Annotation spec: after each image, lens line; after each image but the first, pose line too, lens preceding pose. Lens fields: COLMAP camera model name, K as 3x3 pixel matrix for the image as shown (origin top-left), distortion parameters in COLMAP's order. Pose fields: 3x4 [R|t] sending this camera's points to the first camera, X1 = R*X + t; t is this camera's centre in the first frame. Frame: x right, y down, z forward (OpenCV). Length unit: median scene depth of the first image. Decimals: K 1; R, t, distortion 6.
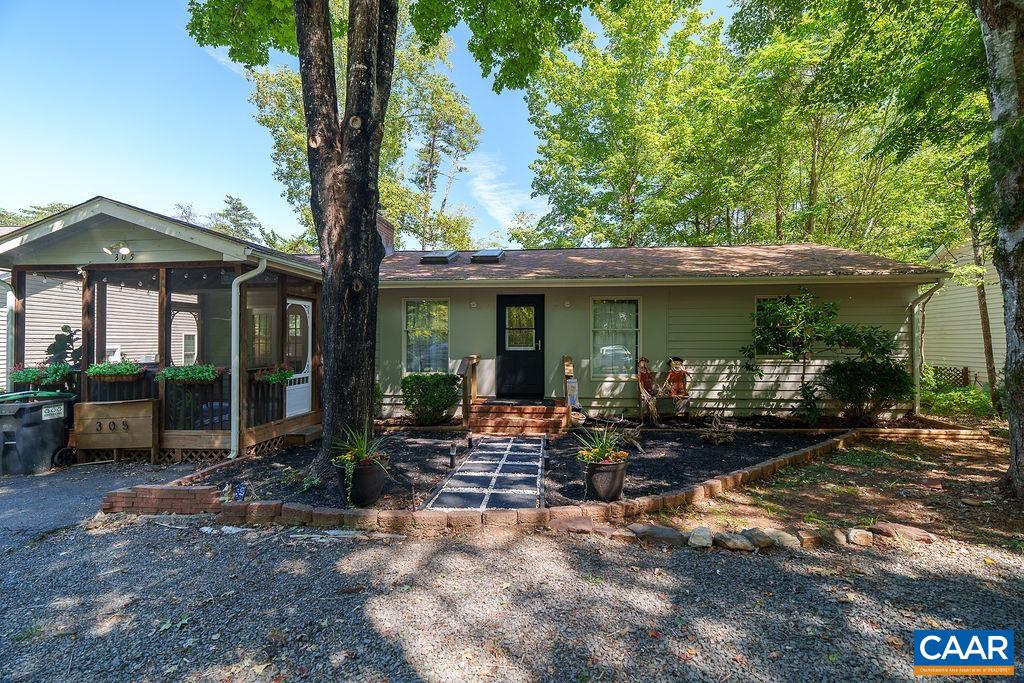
lens RADIAL K [[462.4, 0, 510.2], [0, 462.4, 339.4], [0, 0, 1]] dist [-0.008520, 0.003494]
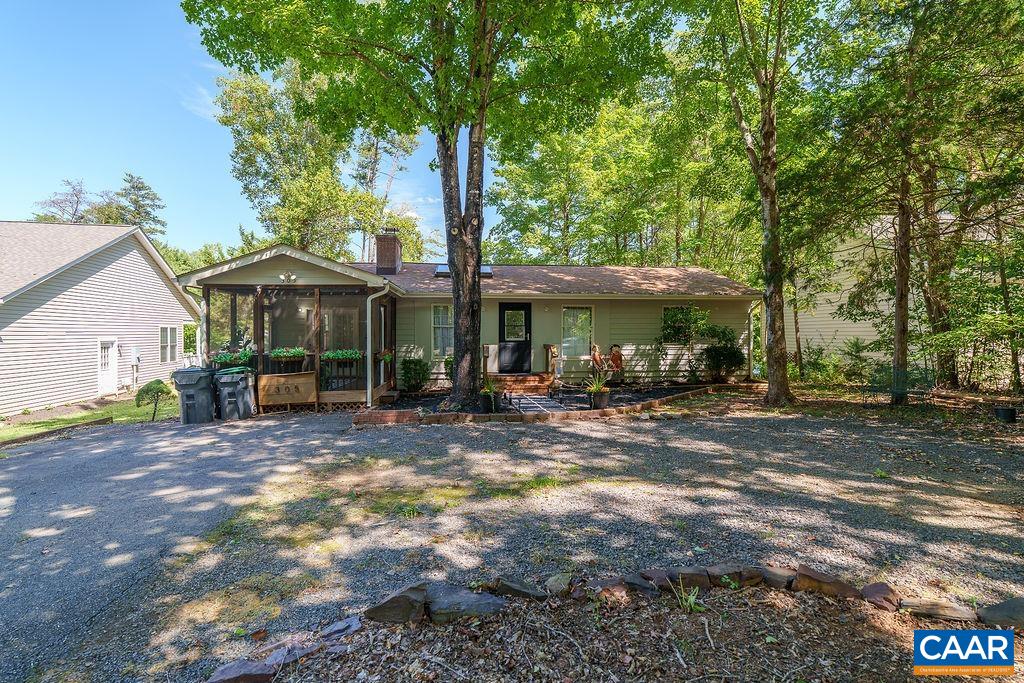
lens RADIAL K [[484.7, 0, 513.2], [0, 484.7, 339.4], [0, 0, 1]] dist [-0.002800, -0.000072]
pose [[0.979849, -0.003360, 0.199712, -0.301550], [-0.000432, 0.999821, 0.018942, -0.009029], [-0.199739, -0.018646, 0.979672, -0.522948]]
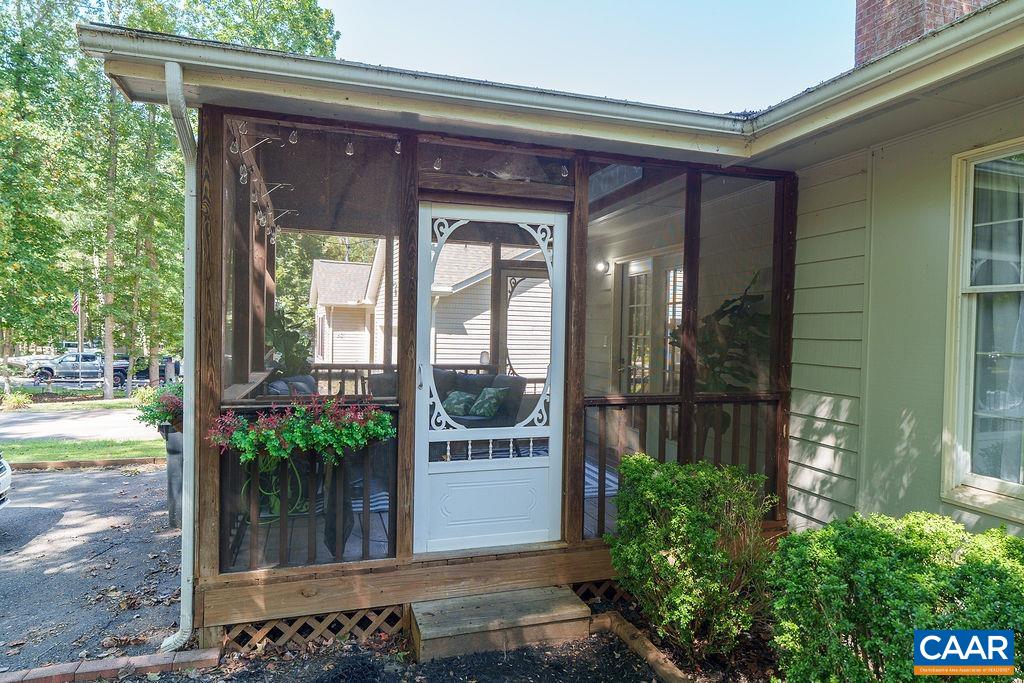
lens RADIAL K [[586.7, 0, 514.7], [0, 586.7, 339.9], [0, 0, 1]] dist [-0.005551, -0.000773]
pose [[0.393838, 0.026972, -0.918784, -0.049902], [-0.014493, 0.999627, 0.023133, 0.000012], [0.919066, 0.004206, 0.394082, 0.722158]]
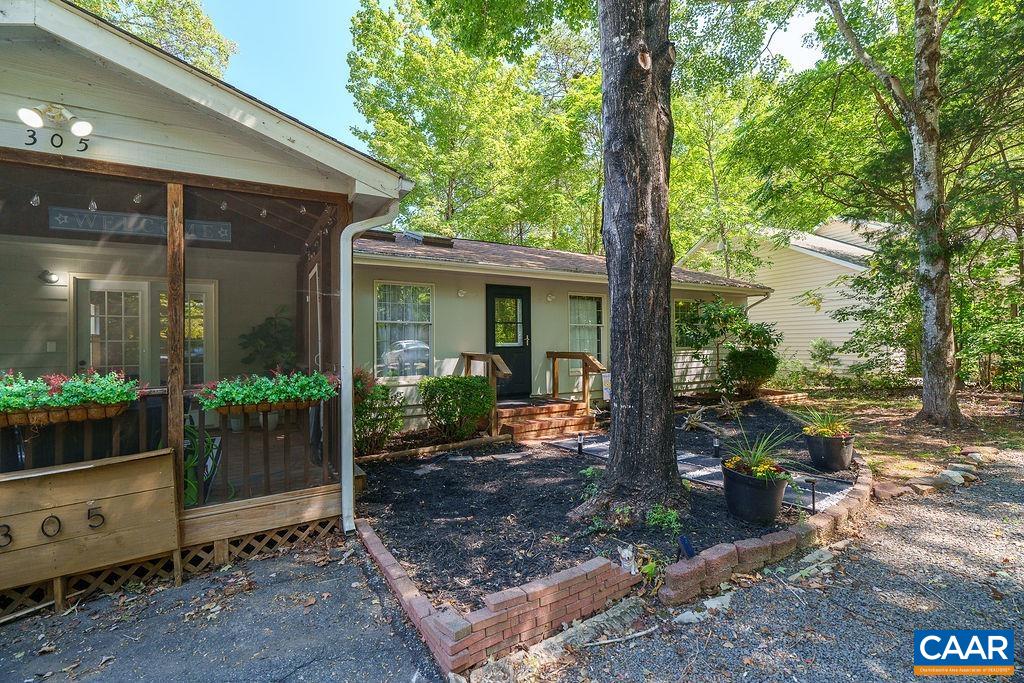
lens RADIAL K [[462.4, 0, 514.0], [0, 462.4, 337.7], [0, 0, 1]] dist [-0.008520, 0.003494]
pose [[0.800872, -0.002898, 0.598829, -0.532287], [0.007441, 0.999959, -0.005112, 0.011346], [-0.598789, 0.008550, 0.800861, 0.272066]]
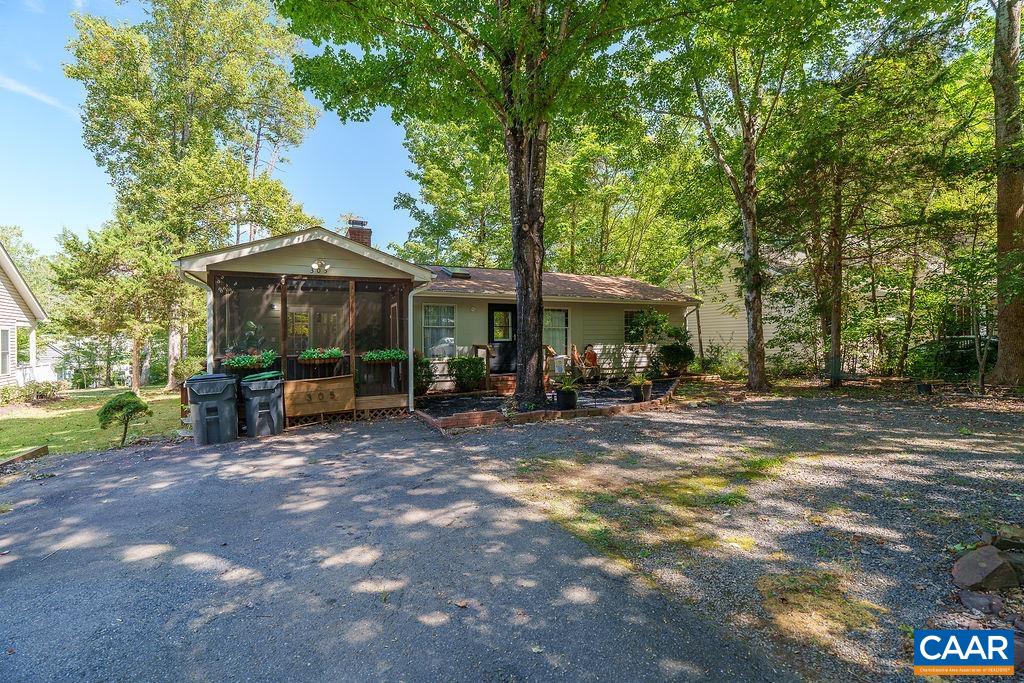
lens RADIAL K [[462.4, 0, 513.1], [0, 462.4, 342.5], [0, 0, 1]] dist [-0.008520, 0.003494]
pose [[0.859454, -0.008600, 0.511140, -0.734876], [0.002457, 0.999916, 0.012693, 0.009884], [-0.511207, -0.009654, 0.859404, -0.307559]]
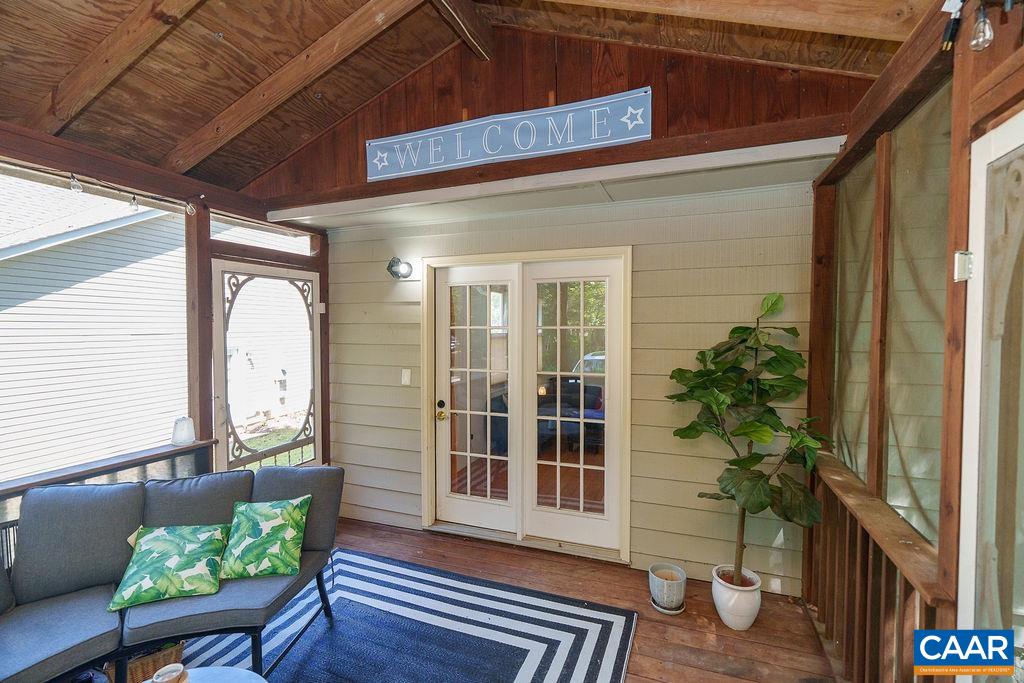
lens RADIAL K [[462.4, 0, 514.3], [0, 462.4, 338.7], [0, 0, 1]] dist [-0.008520, 0.003494]
pose [[0.966350, 0.009698, -0.257047, -0.470440], [-0.000562, 0.999366, 0.035591, -0.029210], [0.257230, -0.034249, 0.965743, 0.753755]]
